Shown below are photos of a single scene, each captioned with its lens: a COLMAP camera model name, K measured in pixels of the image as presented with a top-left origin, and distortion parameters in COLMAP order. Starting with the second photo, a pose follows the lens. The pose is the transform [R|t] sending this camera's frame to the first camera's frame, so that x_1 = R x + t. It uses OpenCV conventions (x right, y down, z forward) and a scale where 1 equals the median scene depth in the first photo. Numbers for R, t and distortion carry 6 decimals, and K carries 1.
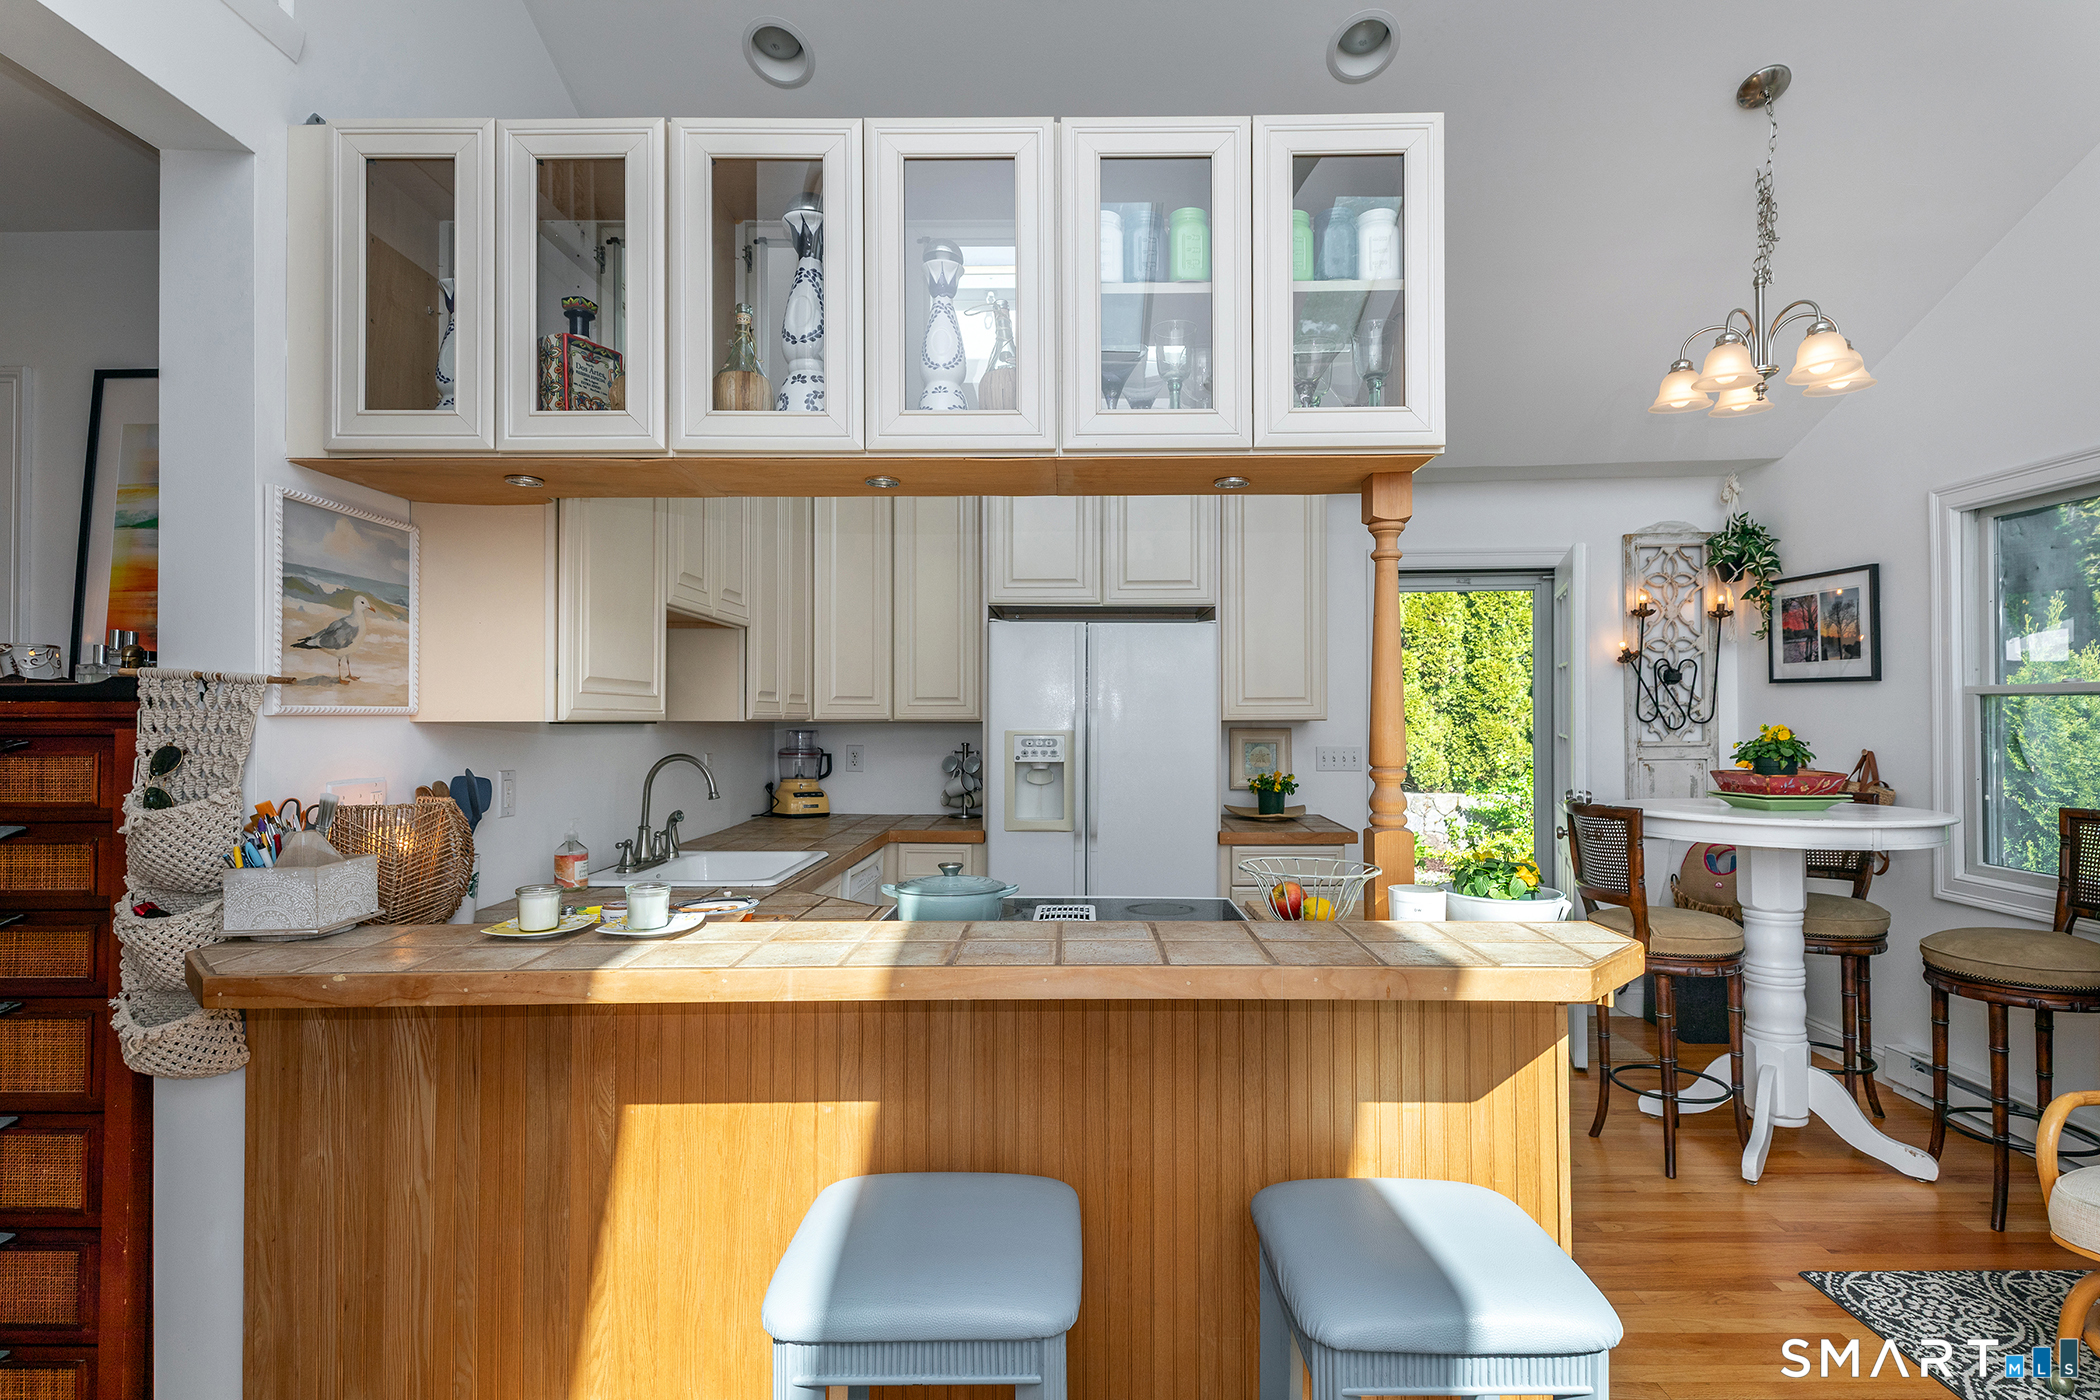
lens RADIAL K [[1041.3, 0, 1031.3], [0, 1041.3, 704.2], [0, 0, 1]] dist [0.003787, -0.007387]
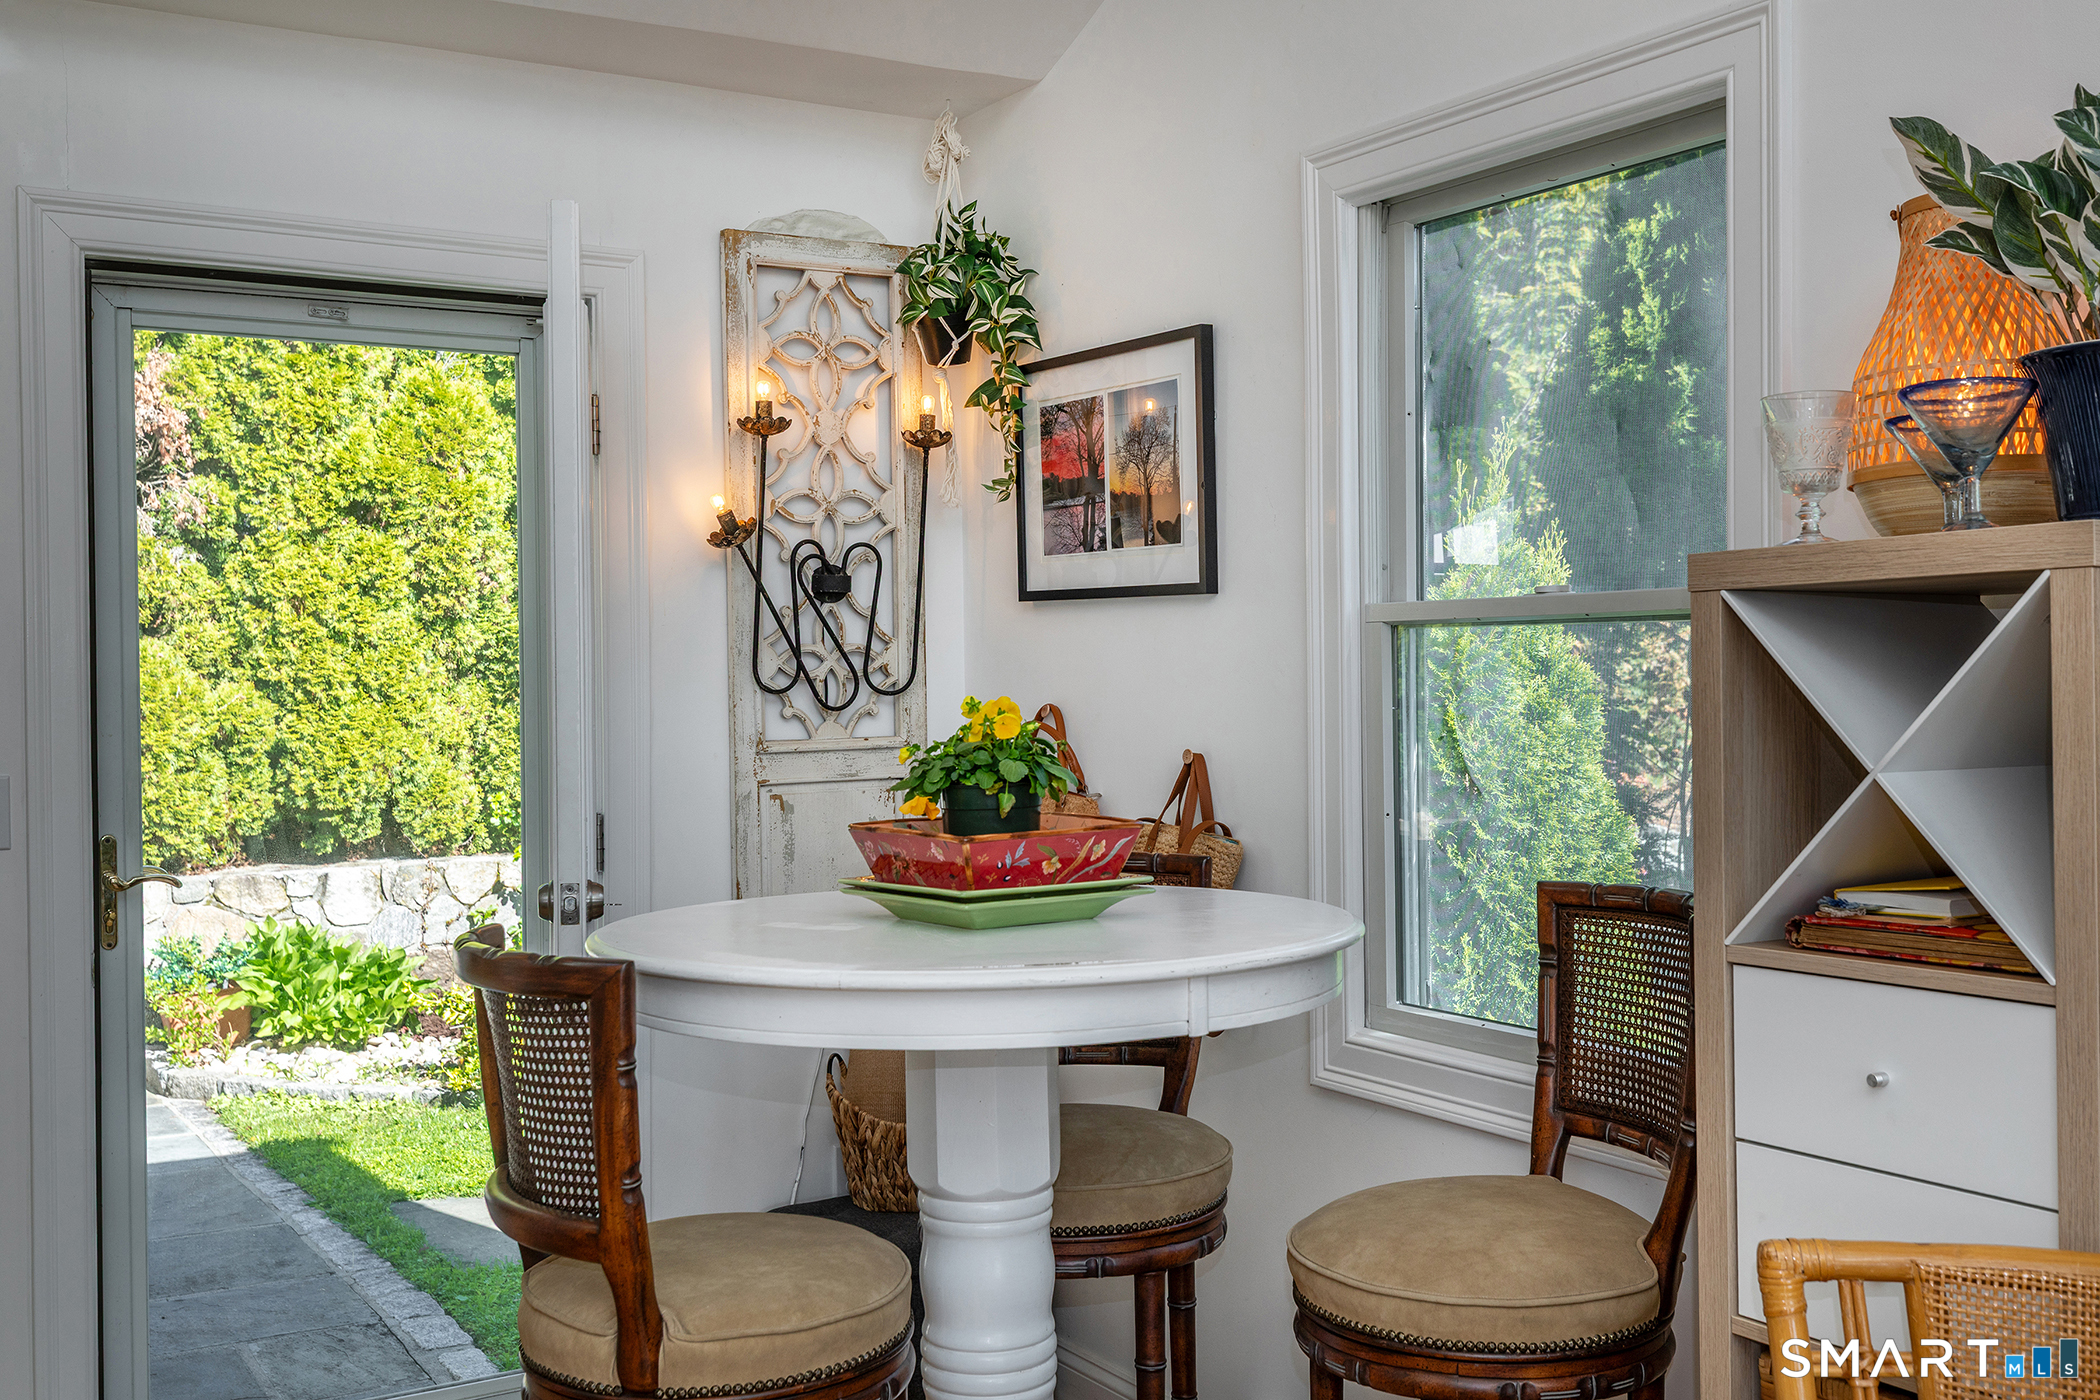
lens RADIAL K [[2033.1, 0, 1051.3], [0, 2033.1, 698.8], [0, 0, 1]] dist [0.003630, 0.000000]
pose [[0.829392, -0.013525, 0.558504, 0.298934], [0.003519, 0.999814, 0.018986, 0.005733], [-0.558657, -0.013781, 0.829285, 0.350567]]
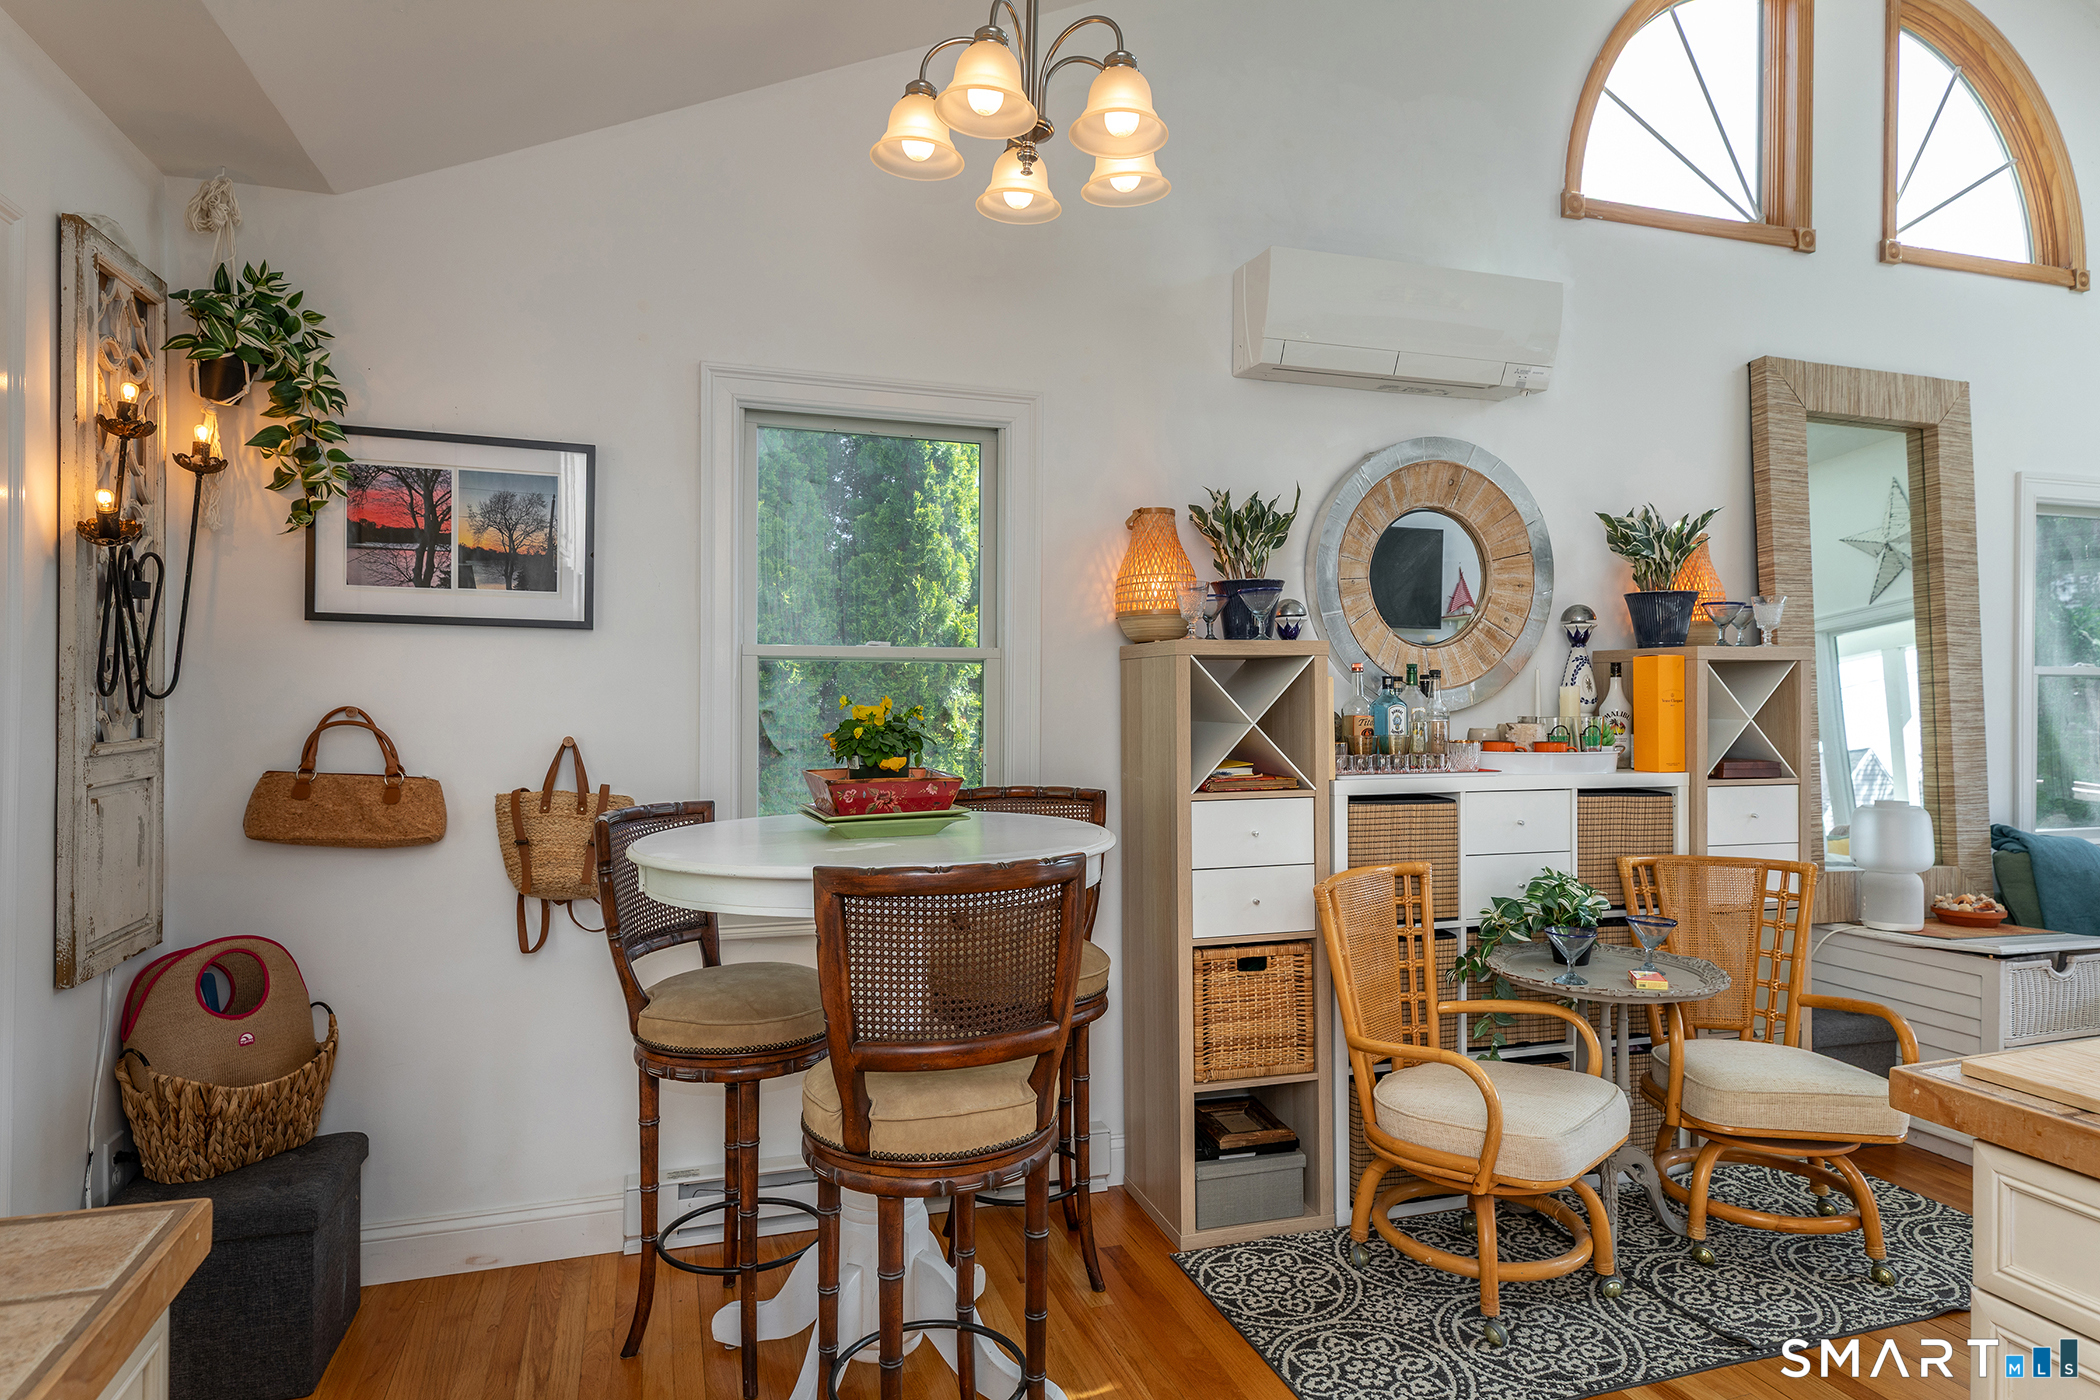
lens RADIAL K [[1186.3, 0, 1052.6], [0, 1186.3, 709.6], [0, 0, 1]] dist [0.034390, 0.000878]
pose [[-0.345148, -0.013374, 0.938453, 0.025743], [-0.007507, 0.999906, 0.011488, 0.017826], [-0.938518, -0.003080, -0.345216, 1.054855]]
